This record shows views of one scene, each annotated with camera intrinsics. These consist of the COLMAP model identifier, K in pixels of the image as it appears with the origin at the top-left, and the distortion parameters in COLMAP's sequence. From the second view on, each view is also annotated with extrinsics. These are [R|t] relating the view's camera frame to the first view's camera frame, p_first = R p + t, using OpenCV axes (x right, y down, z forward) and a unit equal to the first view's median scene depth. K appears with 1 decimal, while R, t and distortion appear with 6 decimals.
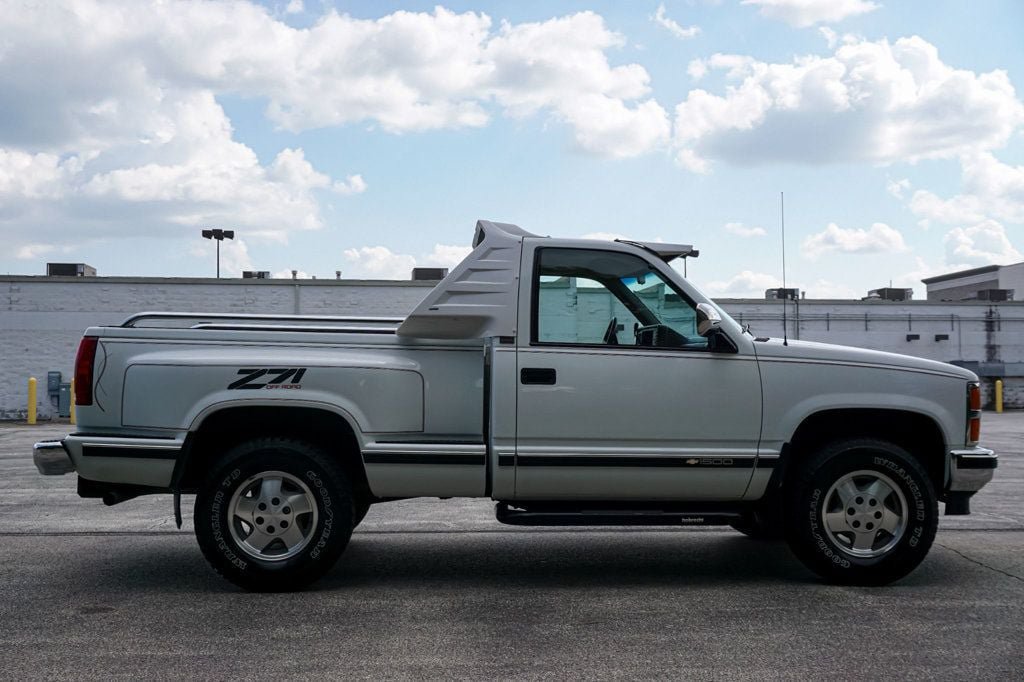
lens RADIAL K [[1120.5, 0, 508.3], [0, 1120.5, 344.7], [0, 0, 1]] dist [0.006891, 0.000000]
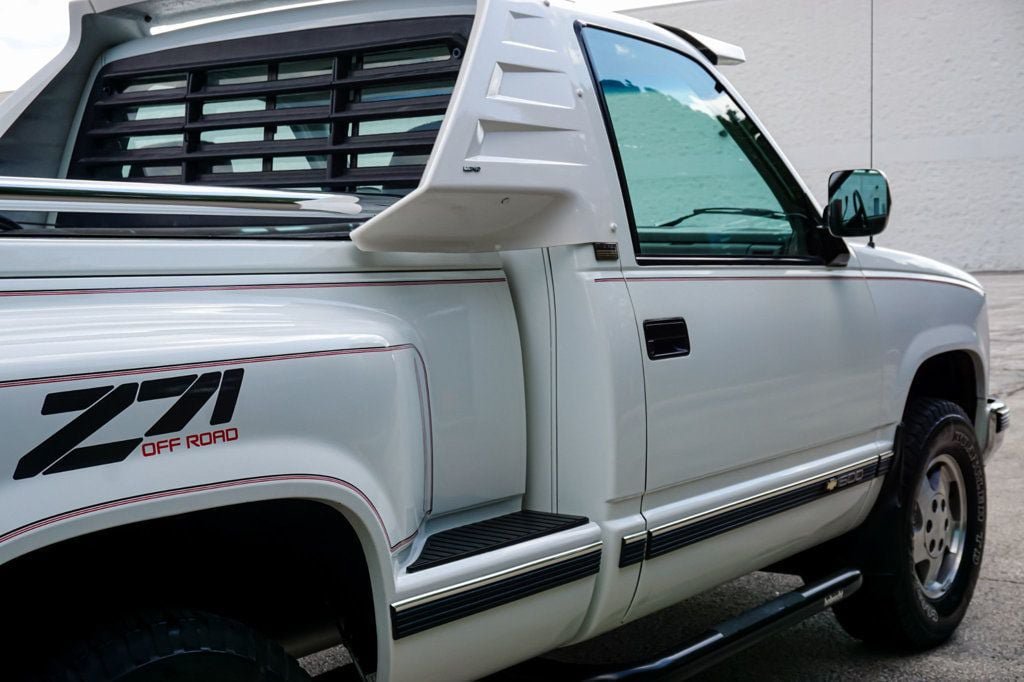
lens RADIAL K [[1414.5, 0, 497.0], [0, 1414.5, 348.6], [0, 0, 1]] dist [0.023138, 0.000000]
pose [[0.652736, -0.076063, 0.753757, -0.405929], [0.000169, 0.994962, 0.100257, -0.020319], [-0.757585, -0.065314, 0.649460, 0.698705]]
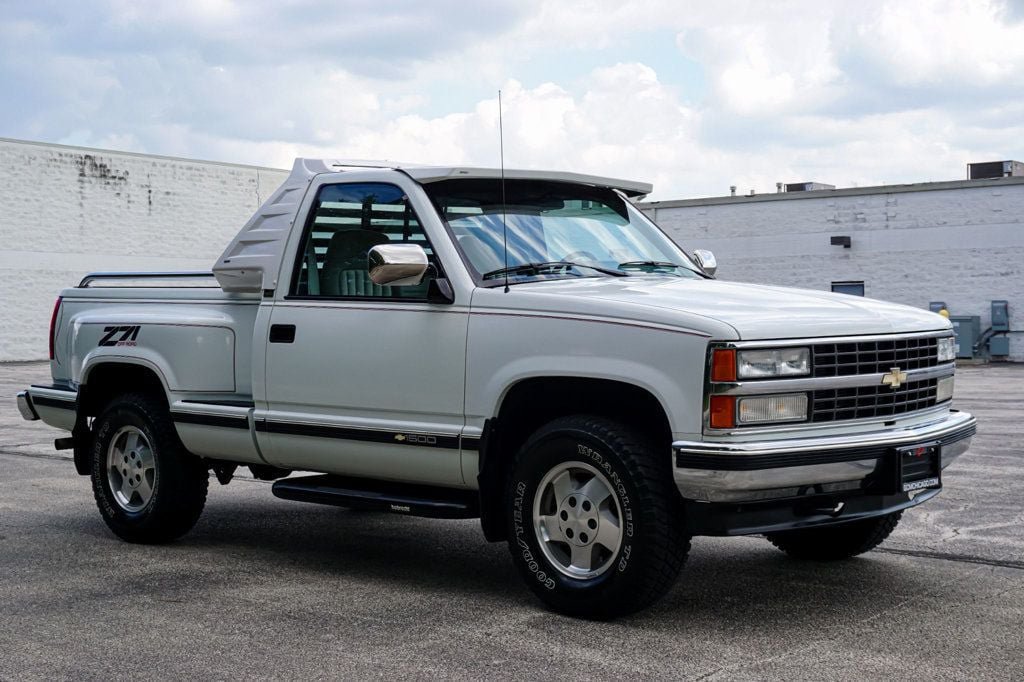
lens RADIAL K [[1476.6, 0, 506.9], [0, 1476.6, 345.3], [0, 0, 1]] dist [0.013250, 0.000000]
pose [[0.693674, 0.005939, -0.720264, 0.989636], [0.035493, 0.998469, 0.042415, -0.005988], [0.719414, -0.054986, 0.692402, 0.308141]]
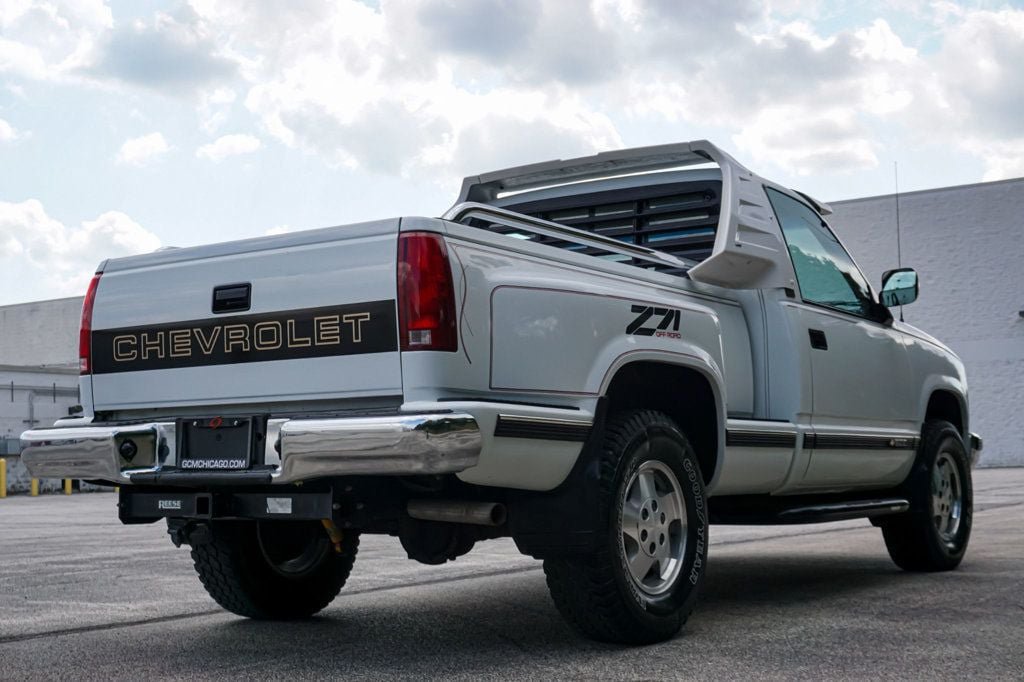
lens RADIAL K [[1414.5, 0, 502.3], [0, 1414.5, 365.0], [0, 0, 1]] dist [0.023138, 0.000000]
pose [[0.619773, 0.035942, 0.783958, -0.915333], [0.000167, 0.998945, -0.045930, 0.093182], [-0.784781, 0.028597, 0.619113, 0.535538]]
